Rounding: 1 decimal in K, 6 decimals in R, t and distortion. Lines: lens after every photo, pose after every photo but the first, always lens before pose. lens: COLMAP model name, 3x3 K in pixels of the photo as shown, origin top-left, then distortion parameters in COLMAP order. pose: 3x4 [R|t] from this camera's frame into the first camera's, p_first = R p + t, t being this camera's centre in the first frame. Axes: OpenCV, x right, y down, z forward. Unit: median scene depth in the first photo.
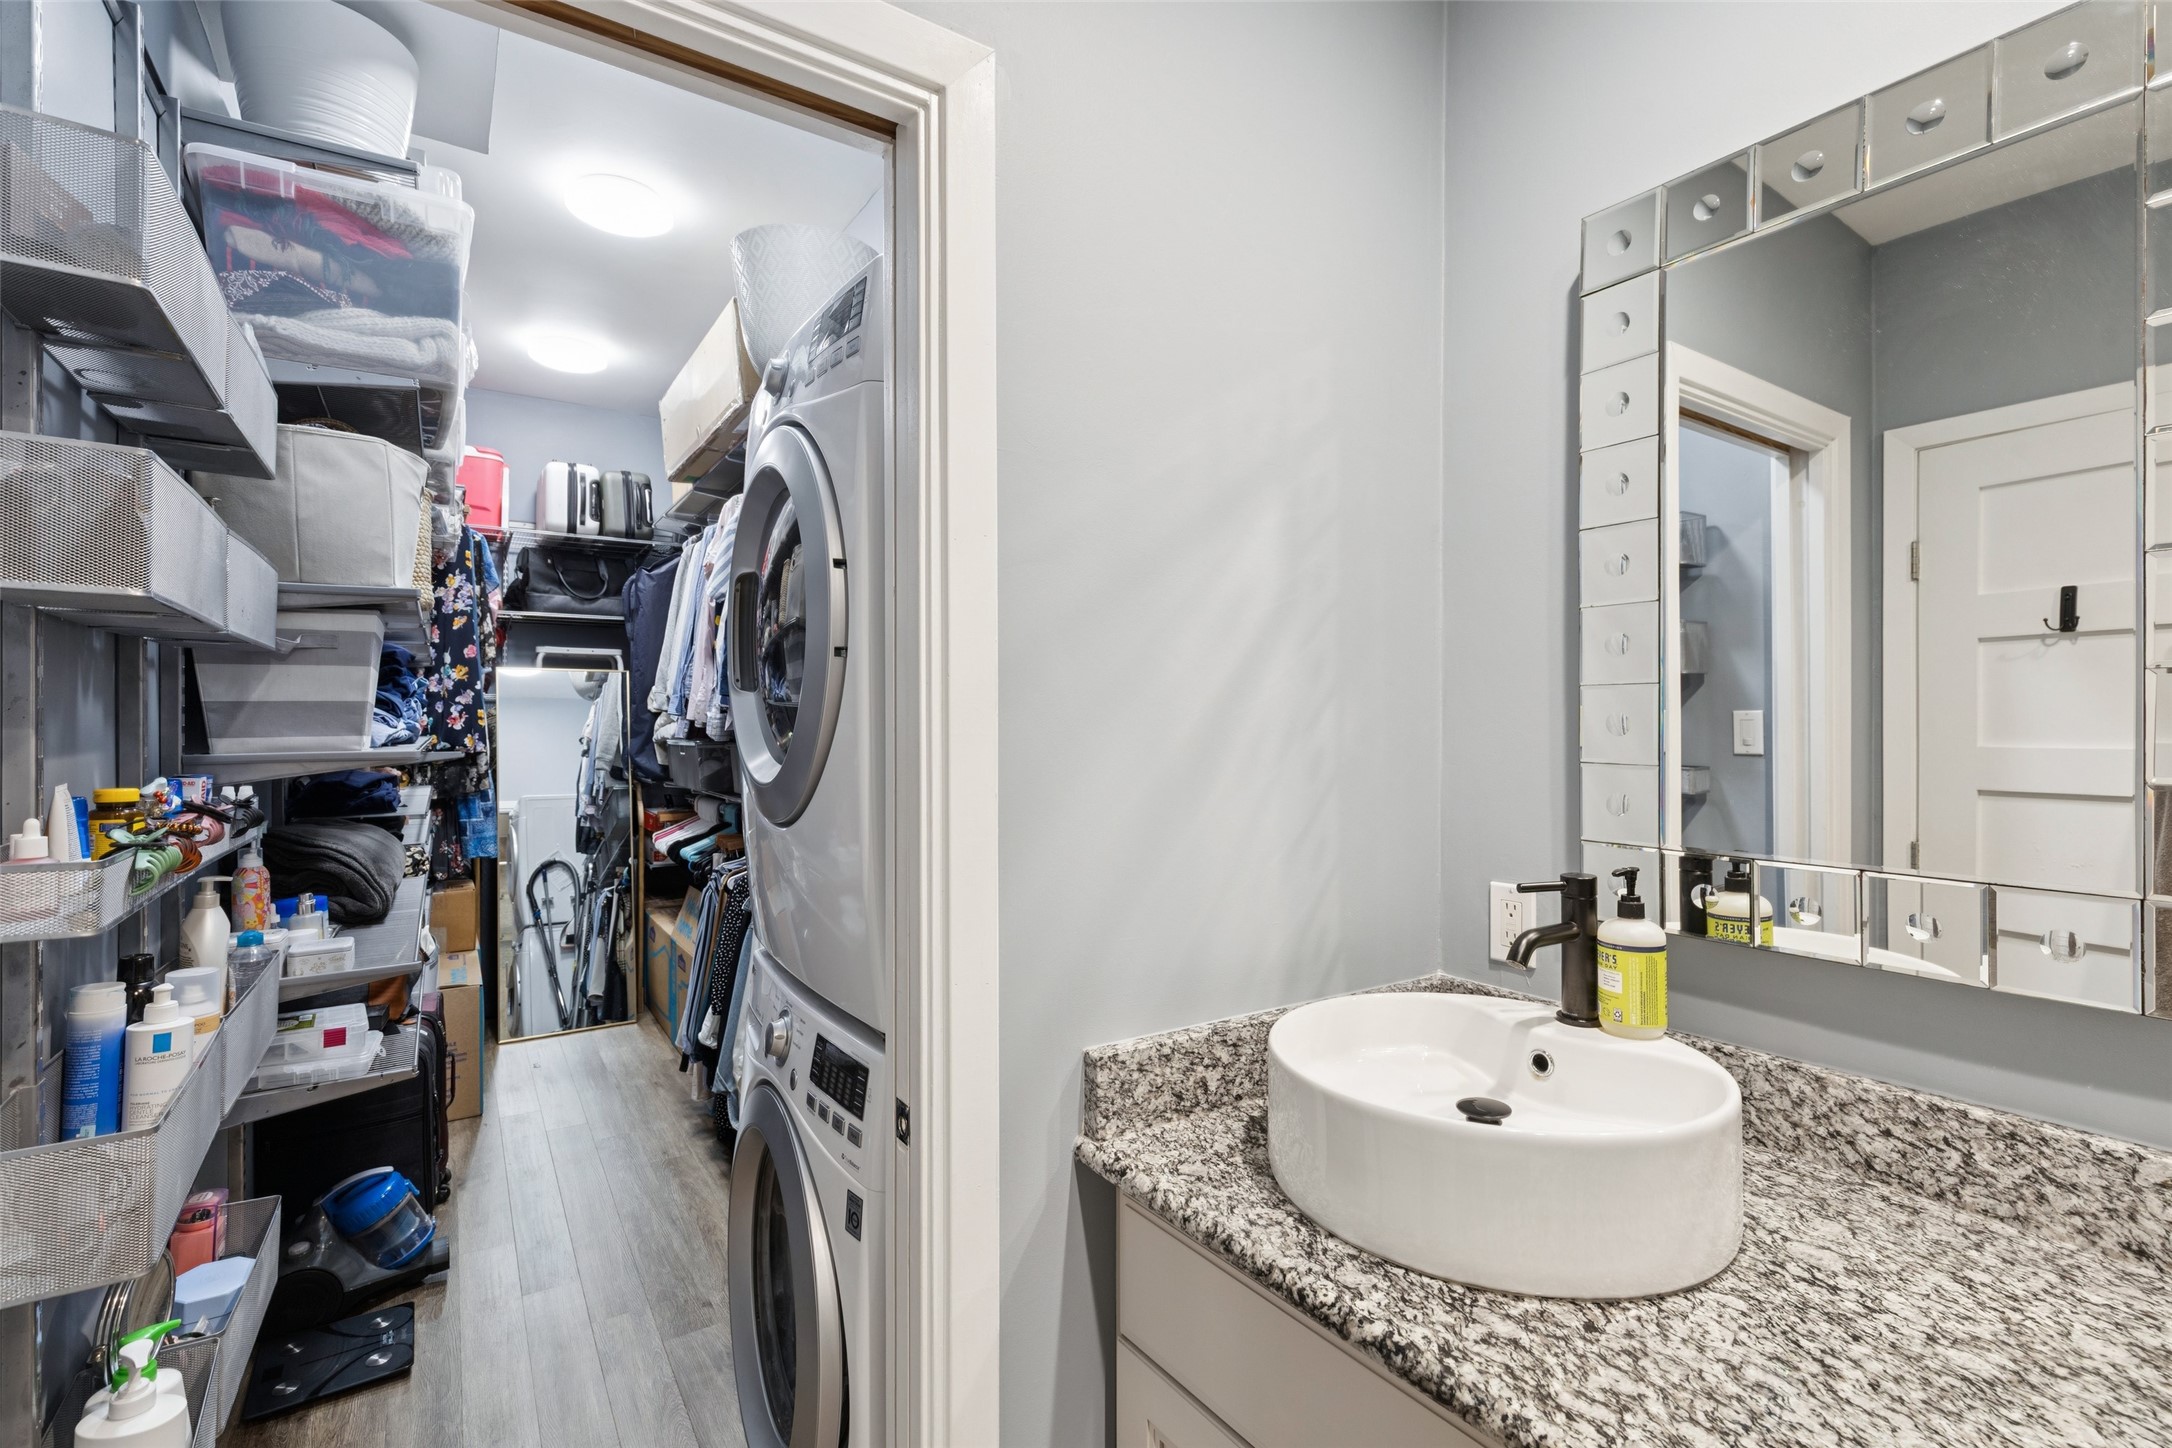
lens RADIAL K [[980.8, 0, 1097.1], [0, 980.8, 731.0], [0, 0, 1]] dist [0.008148, -0.001267]
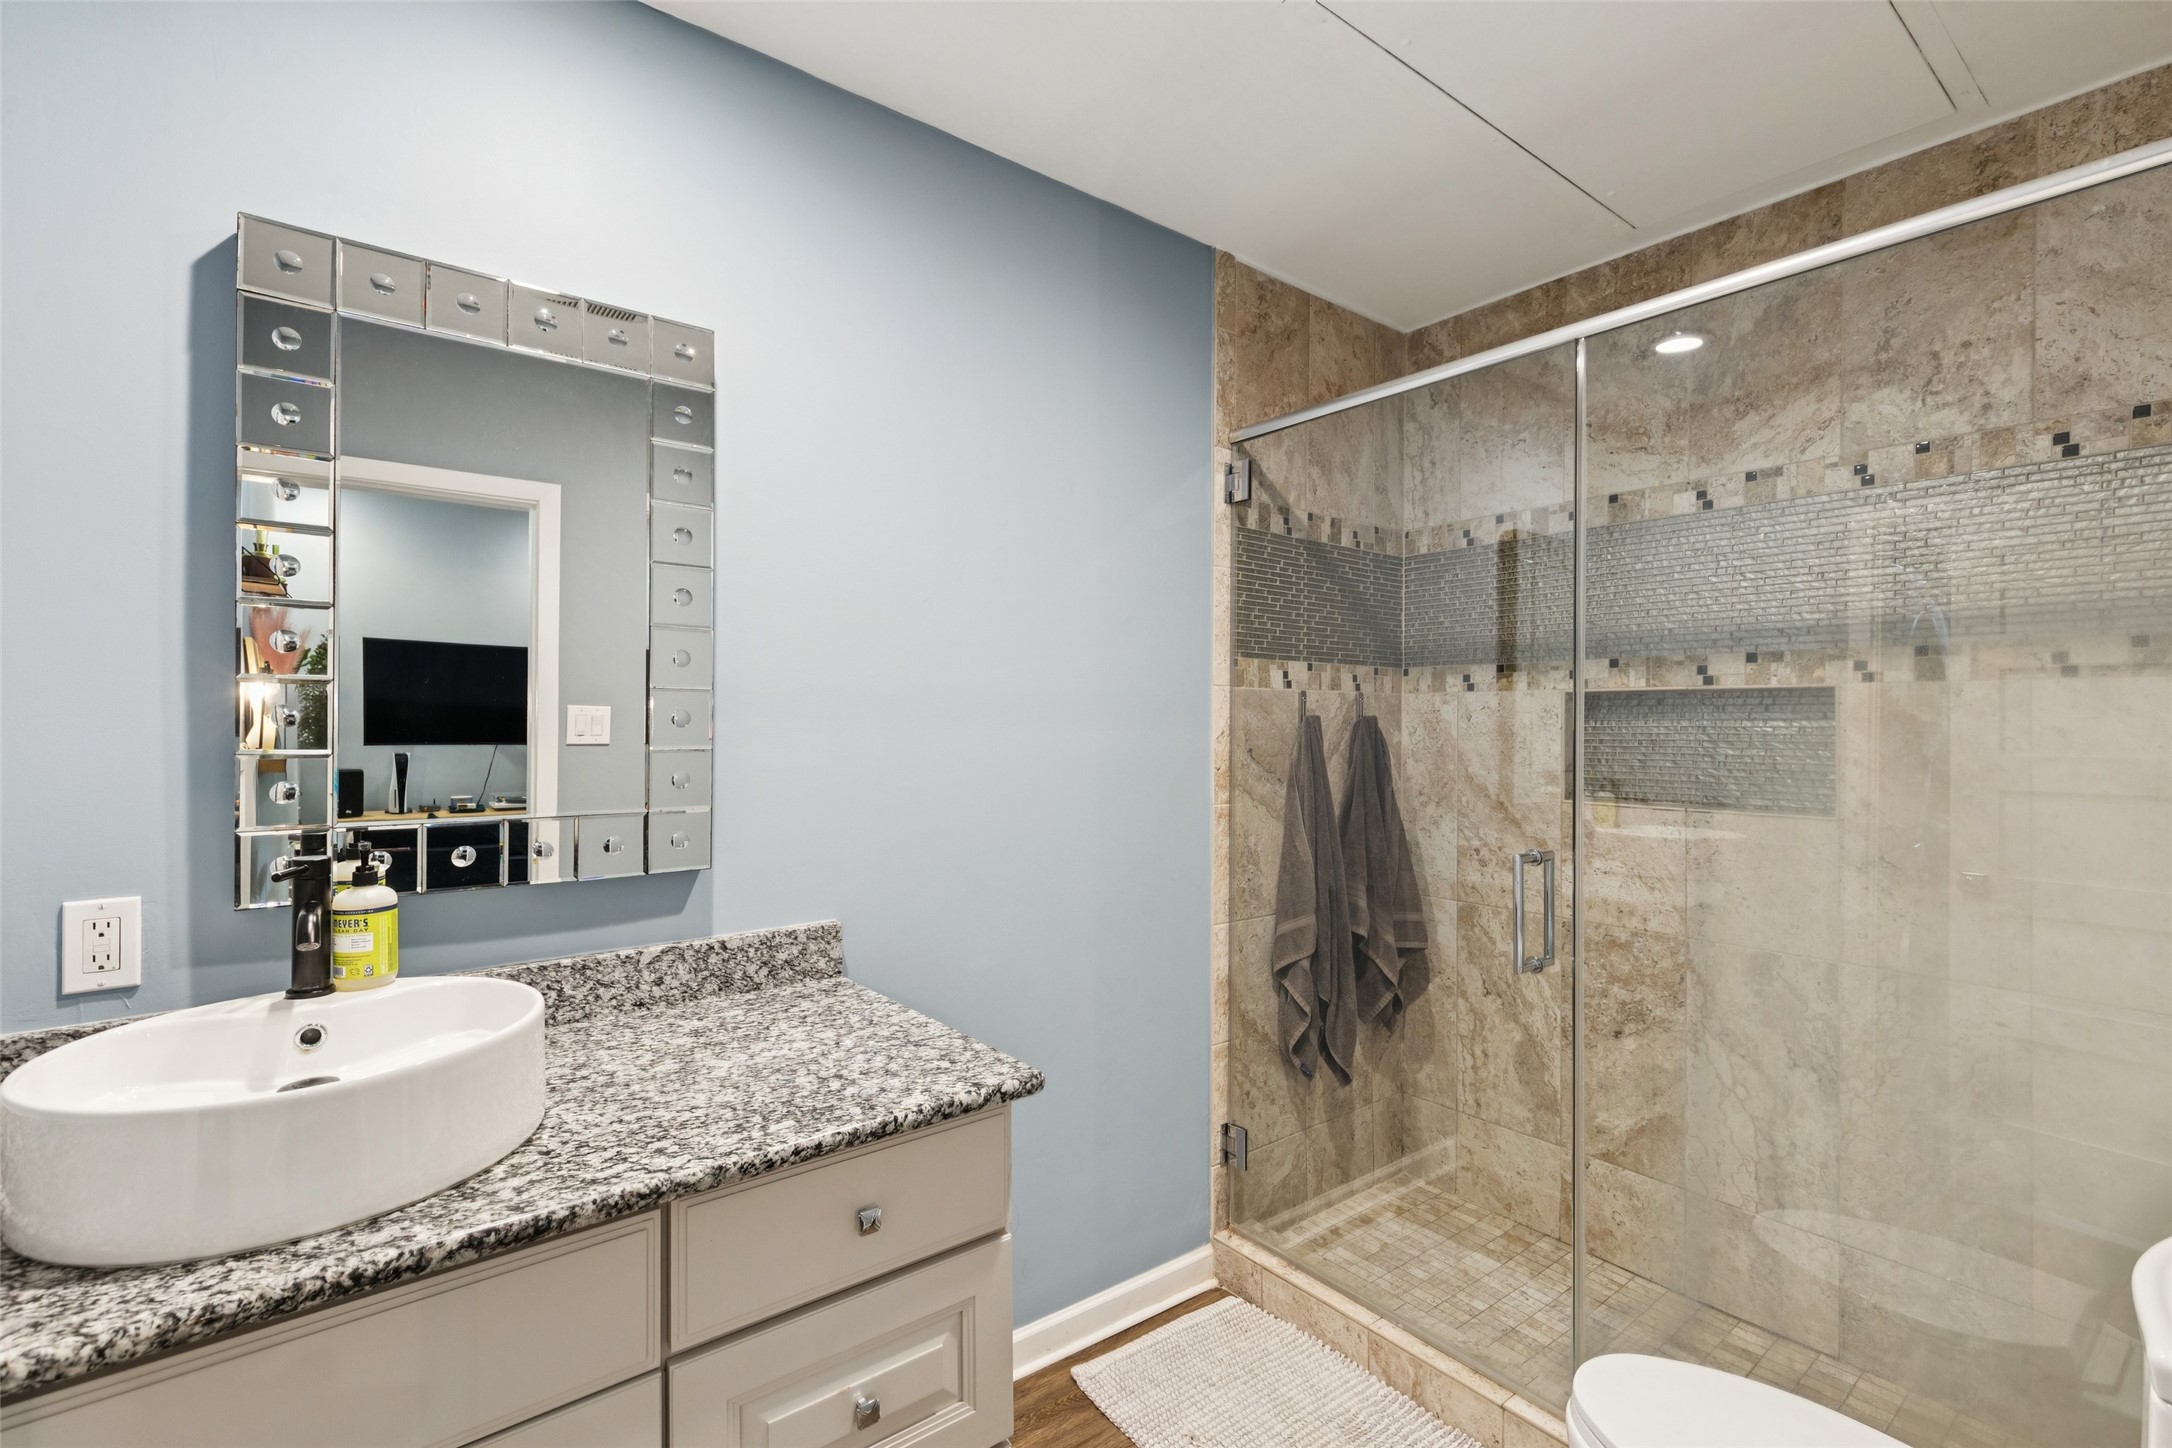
lens RADIAL K [[980.8, 0, 1091.1], [0, 980.8, 719.9], [0, 0, 1]] dist [0.008148, -0.001267]
pose [[-0.088528, 0.003727, 0.996067, -0.868903], [0.002669, 0.999990, -0.003504, 0.004306], [-0.996070, 0.002348, -0.088537, 0.329091]]
